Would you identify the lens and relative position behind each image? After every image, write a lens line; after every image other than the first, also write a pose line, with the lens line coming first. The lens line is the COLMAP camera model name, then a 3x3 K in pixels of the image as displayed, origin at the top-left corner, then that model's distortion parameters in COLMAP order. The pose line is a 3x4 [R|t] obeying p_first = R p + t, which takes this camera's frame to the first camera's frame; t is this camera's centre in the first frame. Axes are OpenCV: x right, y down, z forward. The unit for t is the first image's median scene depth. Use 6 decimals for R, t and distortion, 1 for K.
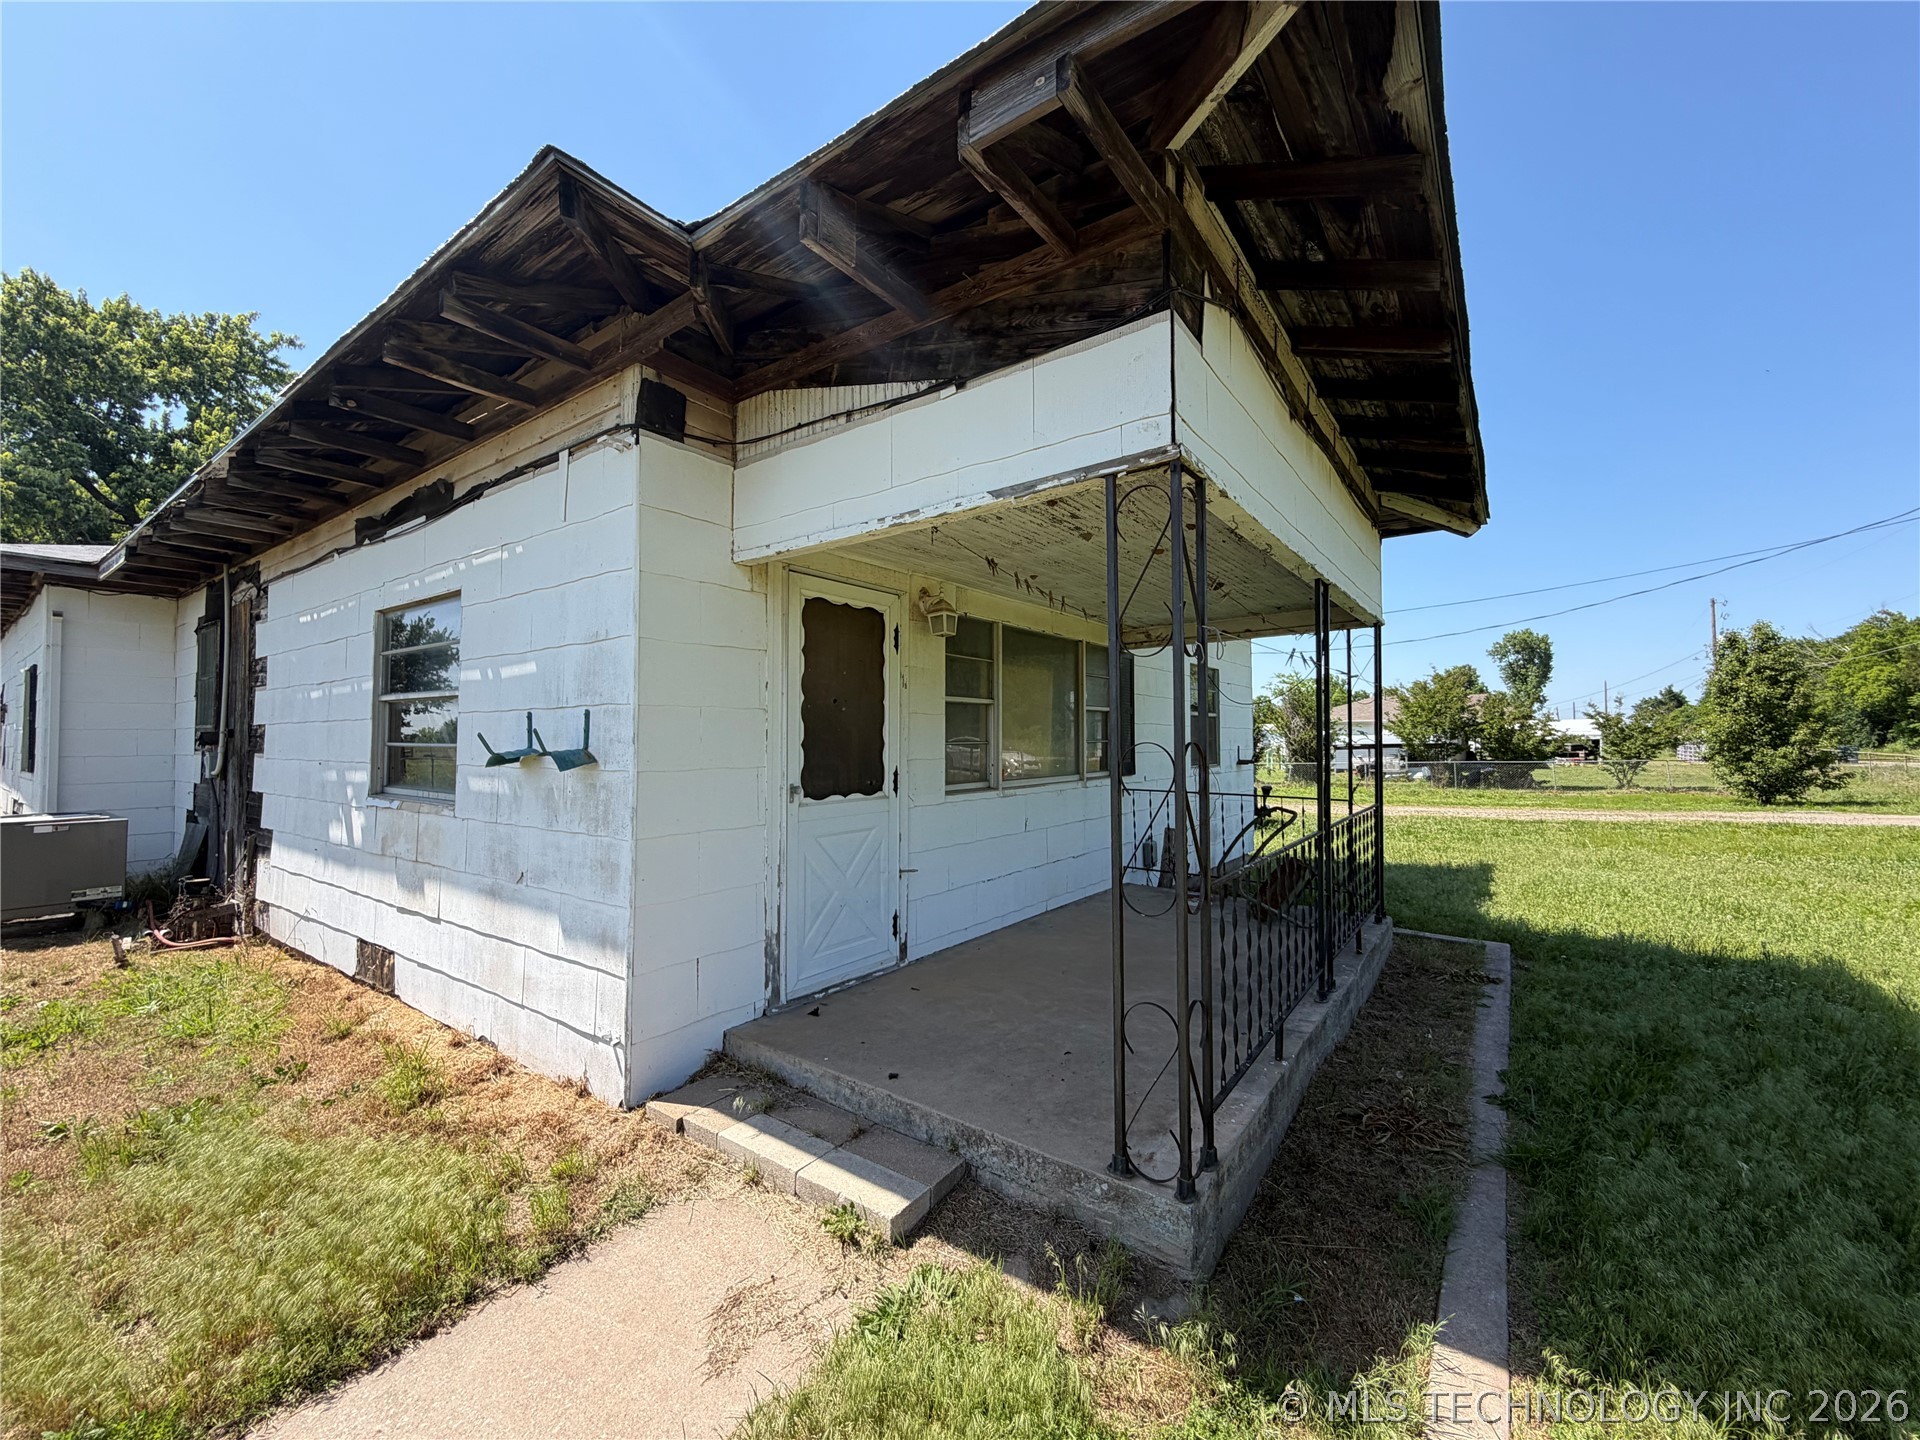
lens RADIAL K [[774.6, 0, 945.8], [0, 774.6, 712.9], [0, 0, 1]] dist [-0.000273, 0.000000]
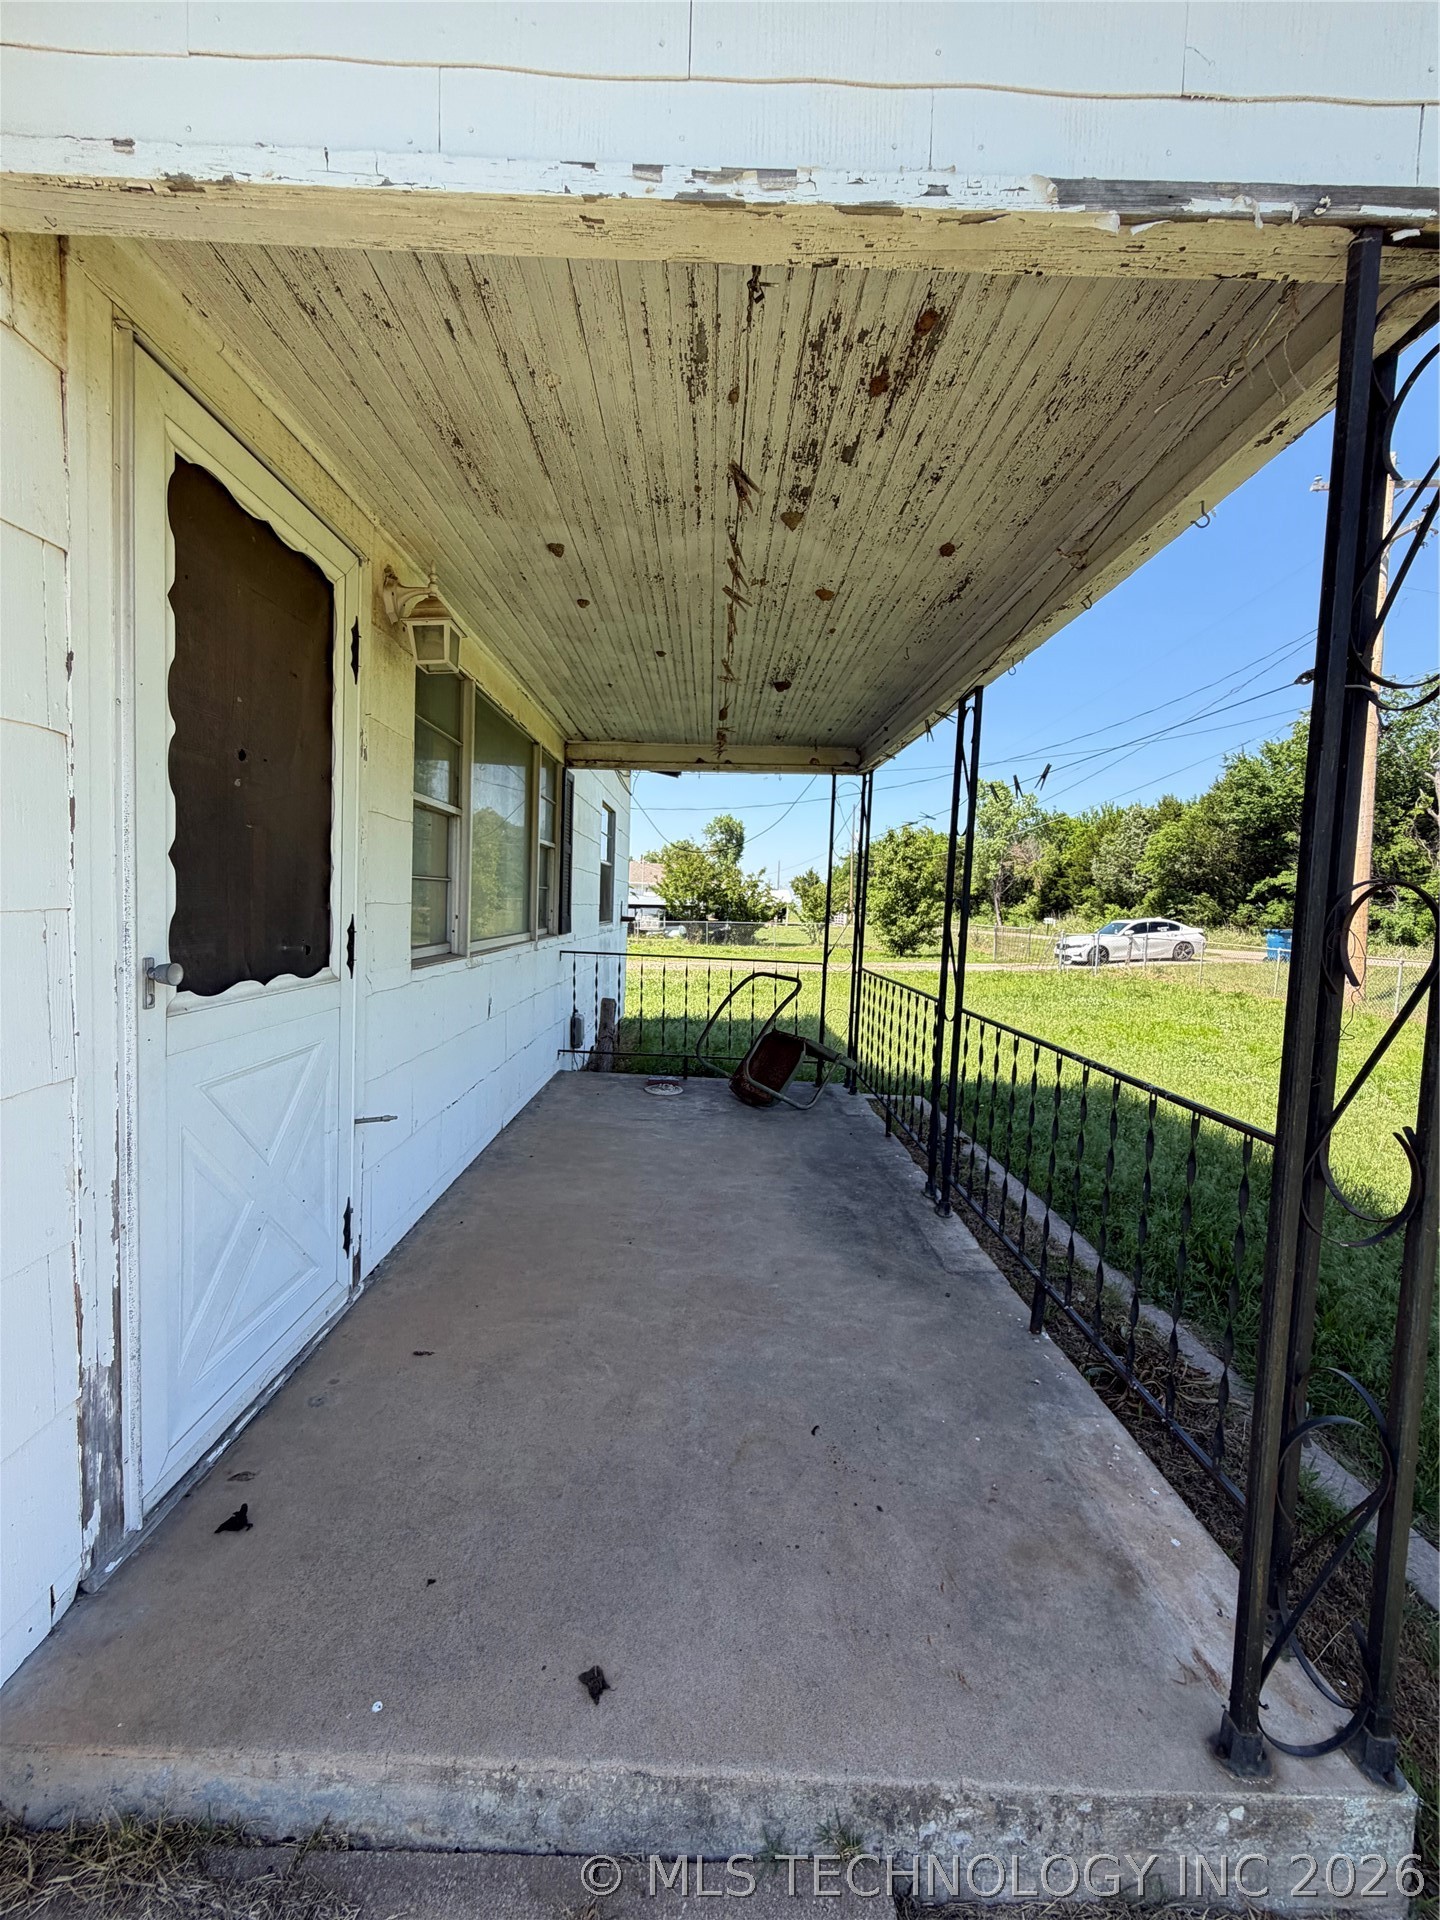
lens RADIAL K [[774.6, 0, 716.9], [0, 774.6, 952.1], [0, 0, 1]] dist [-0.000273, 0.000000]
pose [[0.794269, -0.005835, 0.607539, -0.185159], [-0.059794, 0.994349, 0.087722, 0.035954], [-0.604617, -0.106002, 0.789431, 0.486218]]
